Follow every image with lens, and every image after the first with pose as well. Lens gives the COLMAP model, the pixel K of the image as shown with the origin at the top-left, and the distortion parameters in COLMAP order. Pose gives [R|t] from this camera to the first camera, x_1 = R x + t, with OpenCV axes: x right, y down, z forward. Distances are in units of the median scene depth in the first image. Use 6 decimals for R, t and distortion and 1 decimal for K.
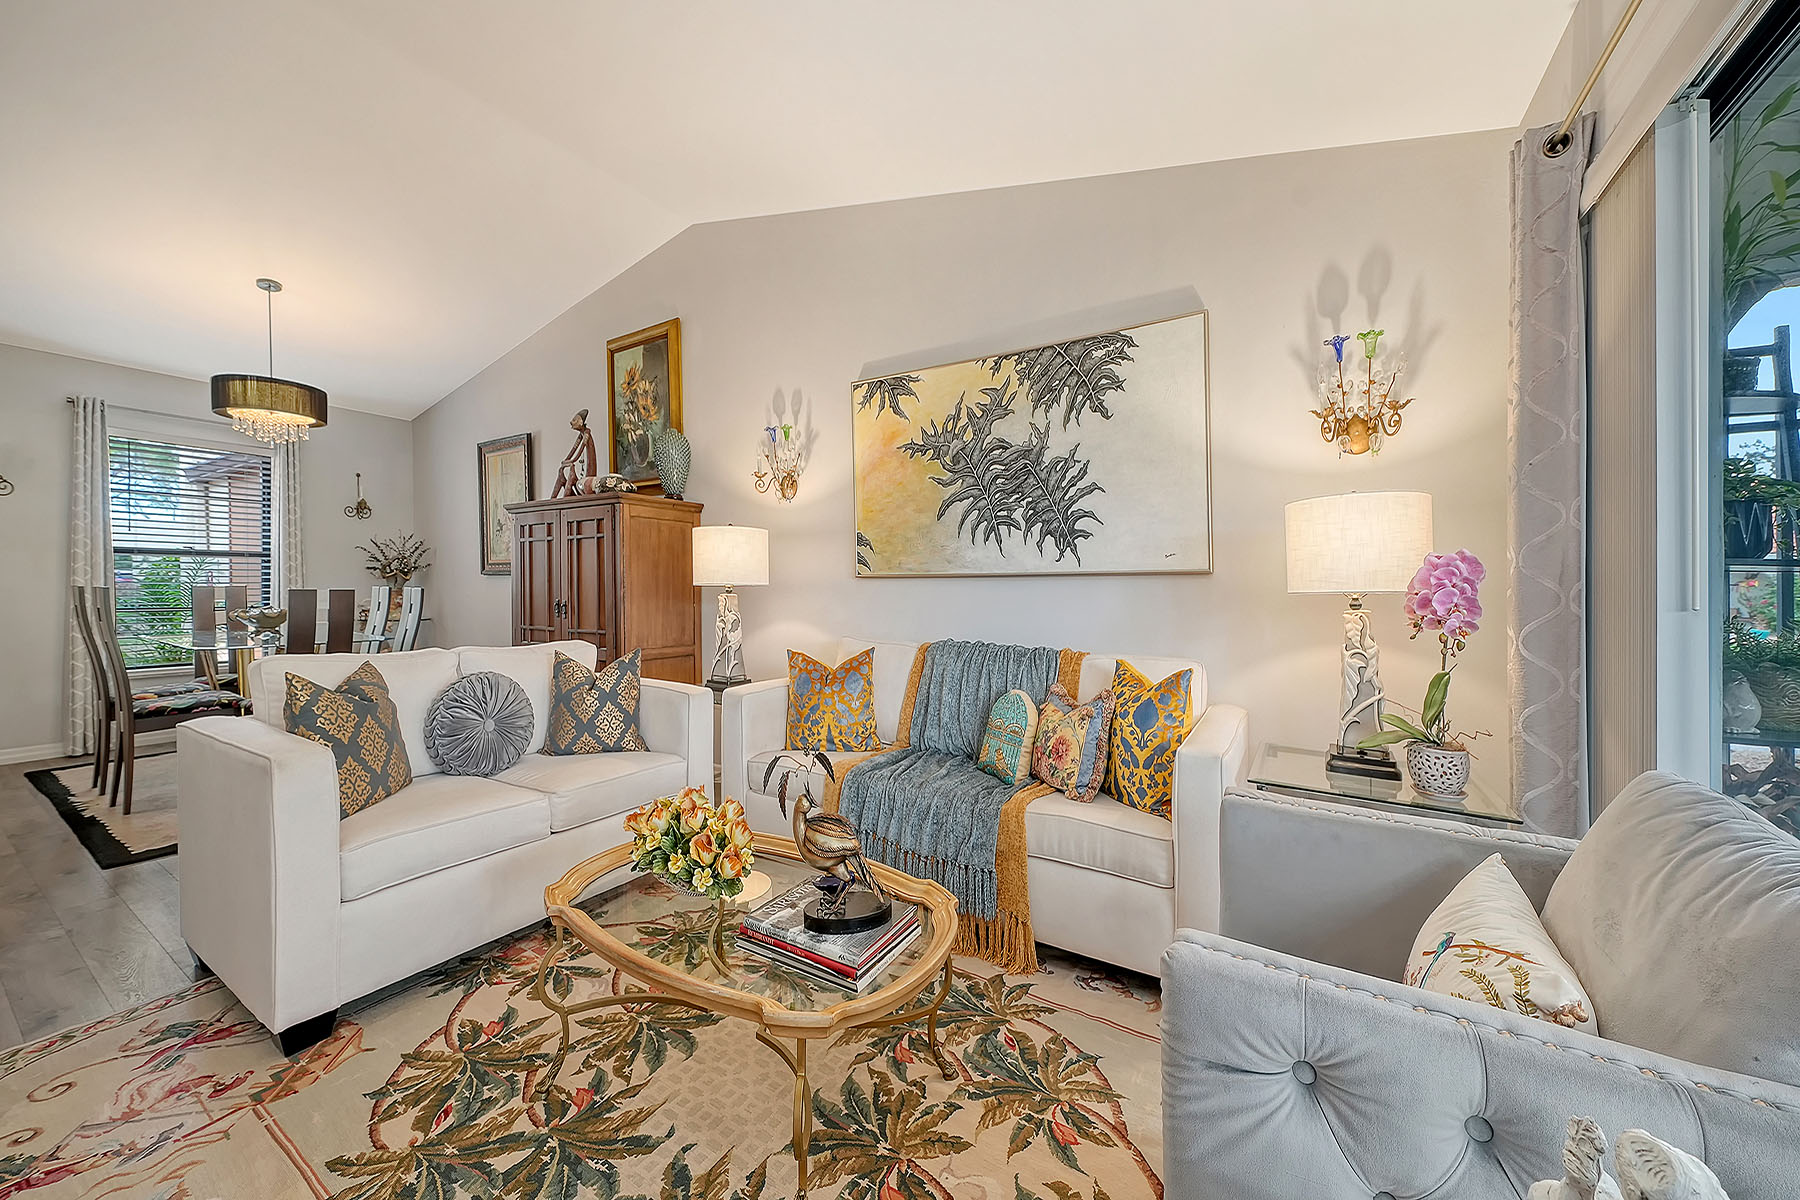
lens RADIAL K [[630.7, 0, 900.0], [0, 630.7, 600.0], [0, 0, 1]] dist [-0.000104, -0.000022]
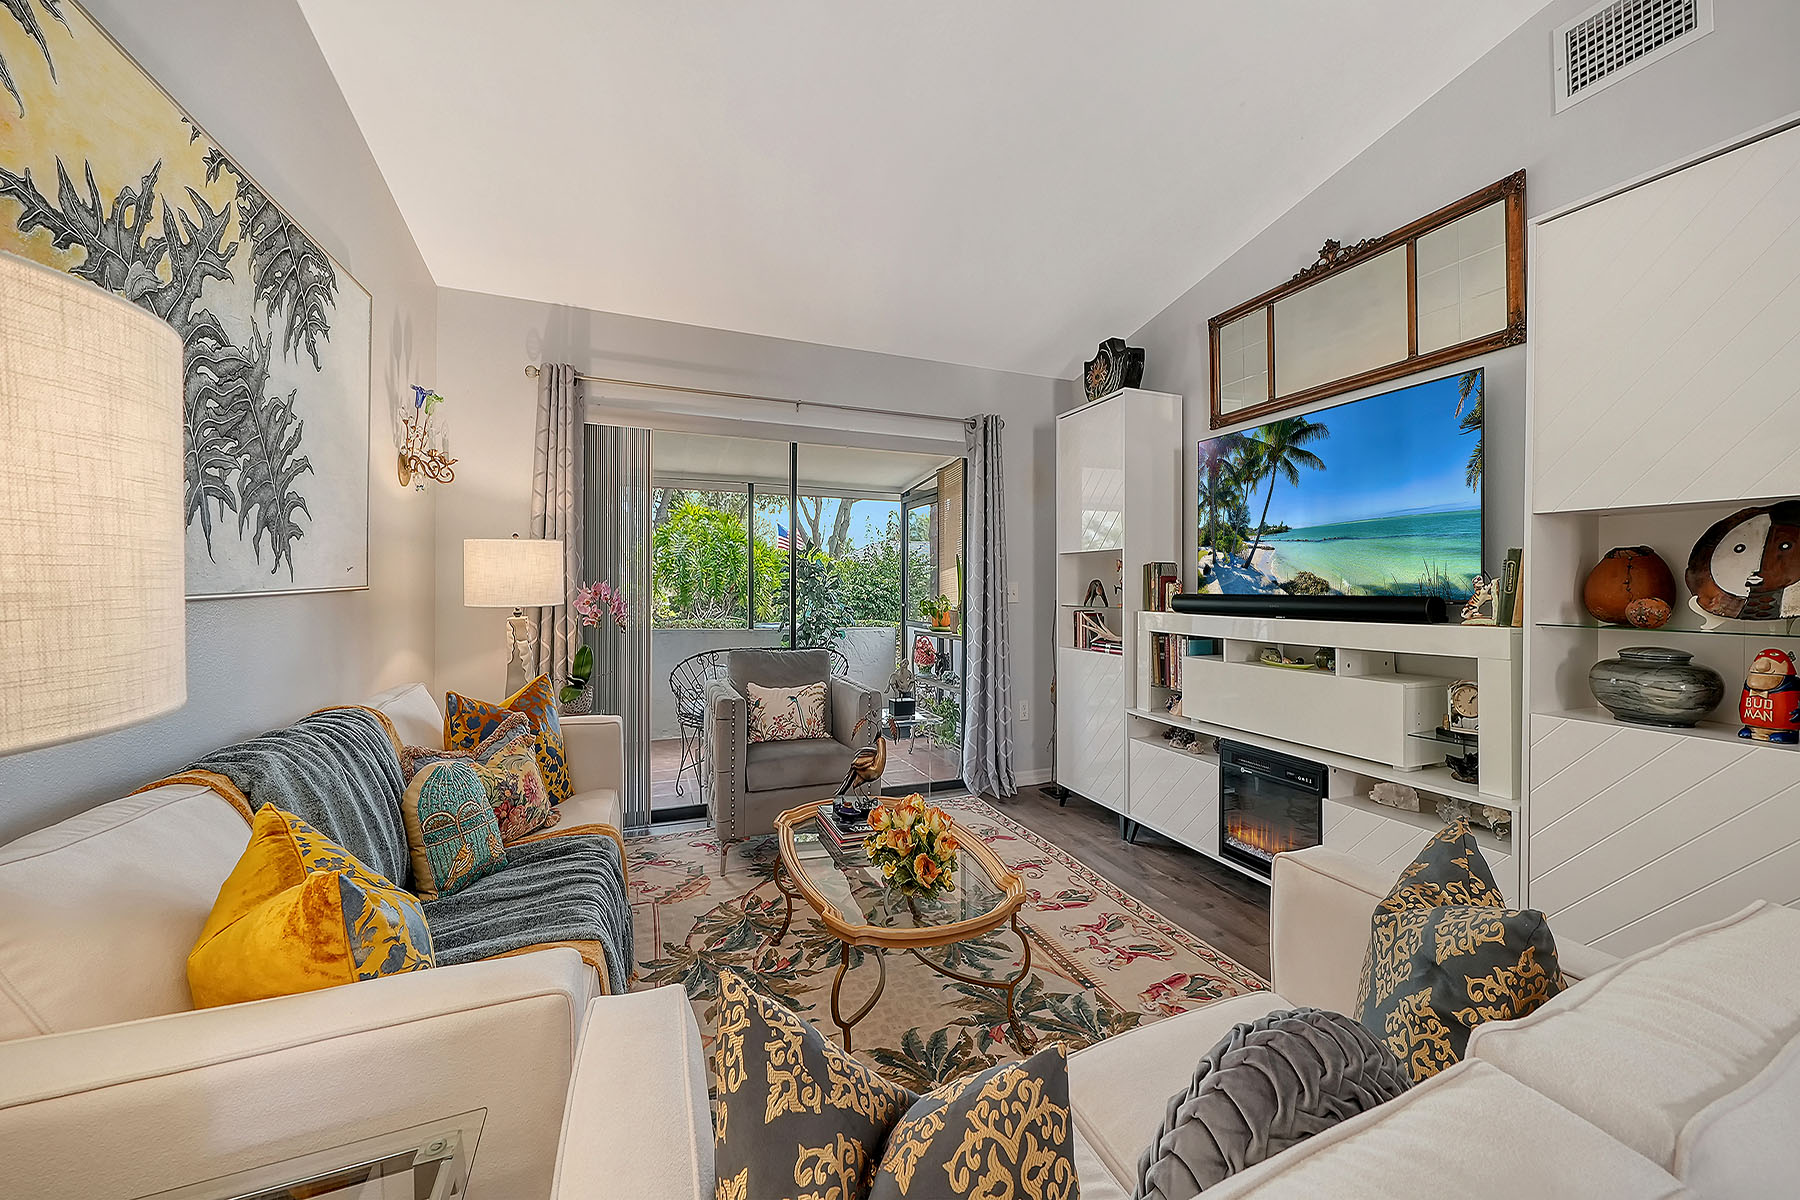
lens RADIAL K [[637.8, 0, 904.9], [0, 637.8, 582.9], [0, 0, 1]] dist [0.000913, 0.000063]
pose [[-0.800548, -0.015019, 0.599080, -0.558483], [-0.004361, 0.999805, 0.019238, -0.062991], [-0.599252, 0.012788, -0.800458, 1.071211]]
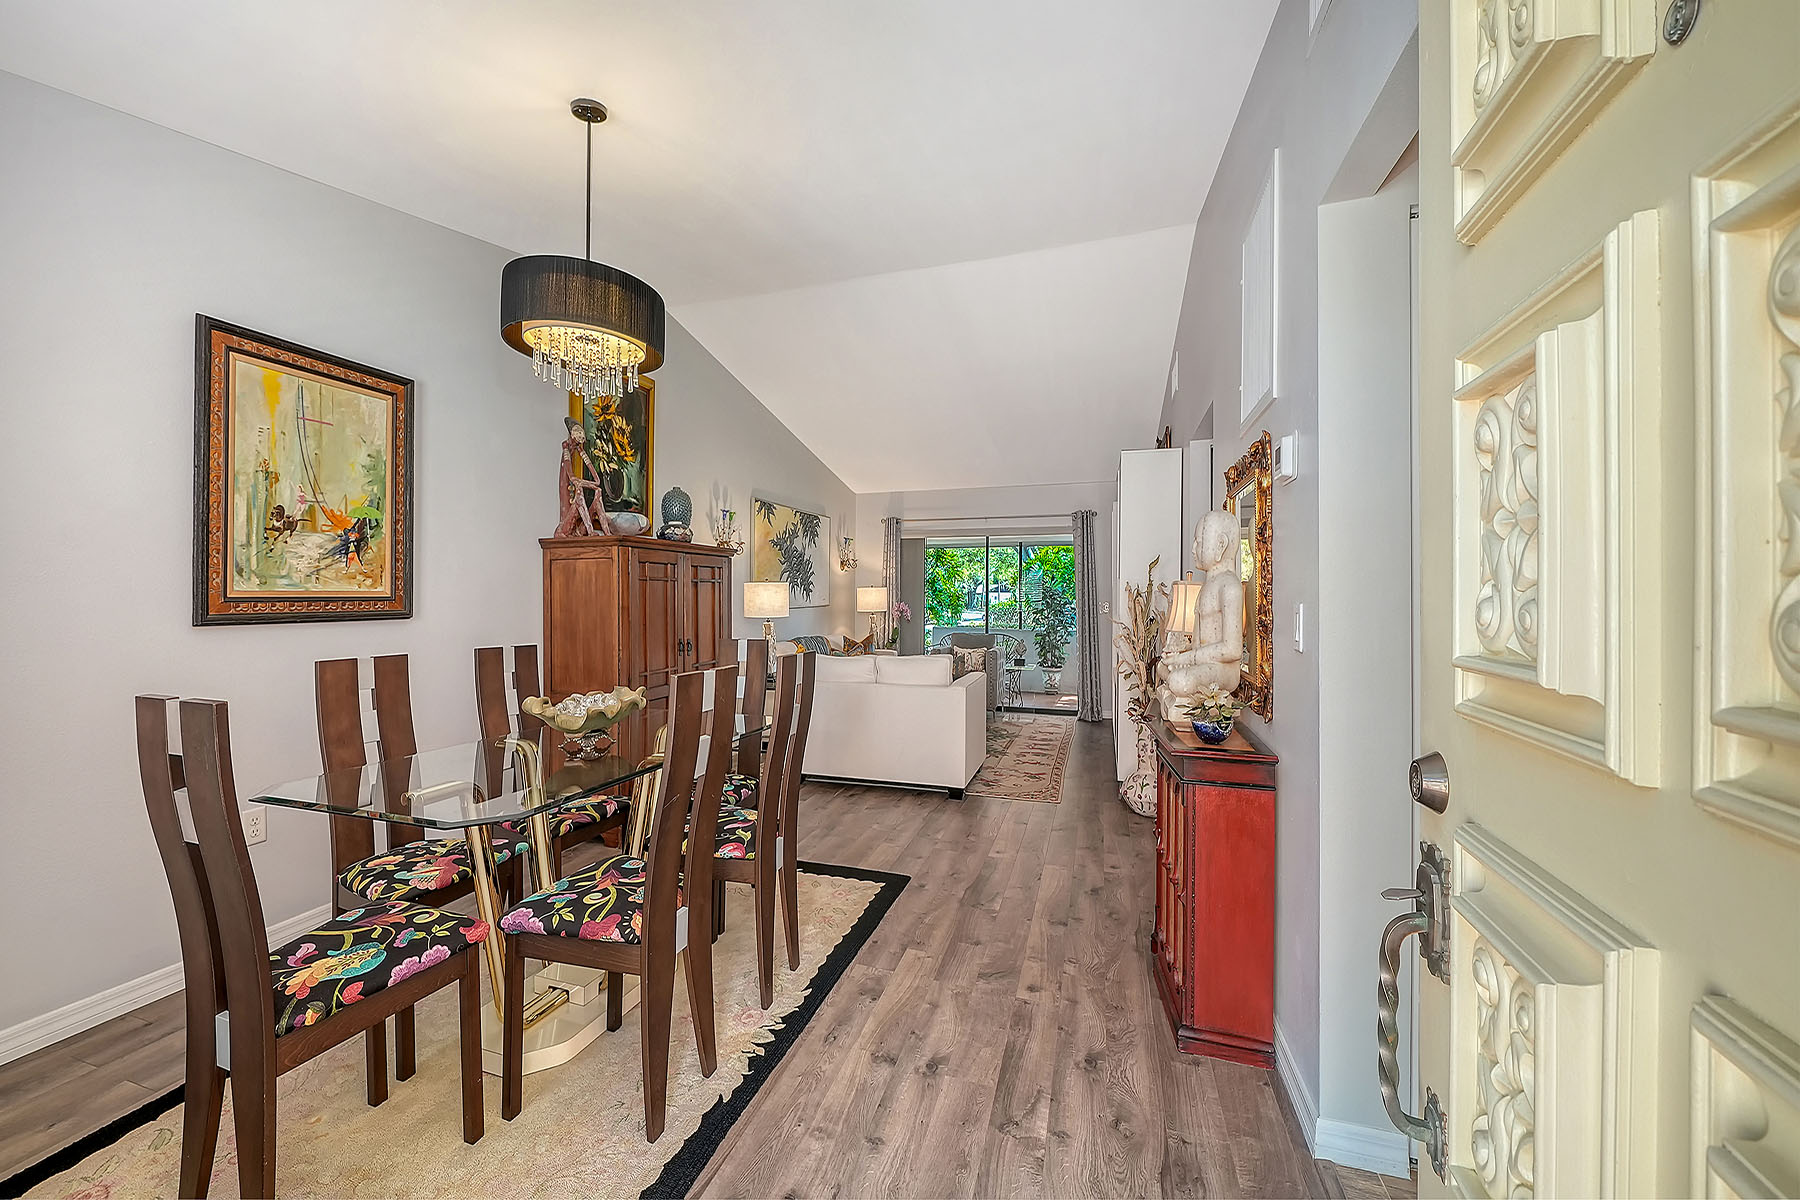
lens RADIAL K [[630.7, 0, 900.0], [0, 630.7, 600.0], [0, 0, 1]] dist [-0.000104, -0.000022]
pose [[-0.222647, -0.015627, 0.974774, -2.105988], [0.013876, 0.999719, 0.019197, -0.103174], [-0.974800, 0.017800, -0.222368, 1.133461]]
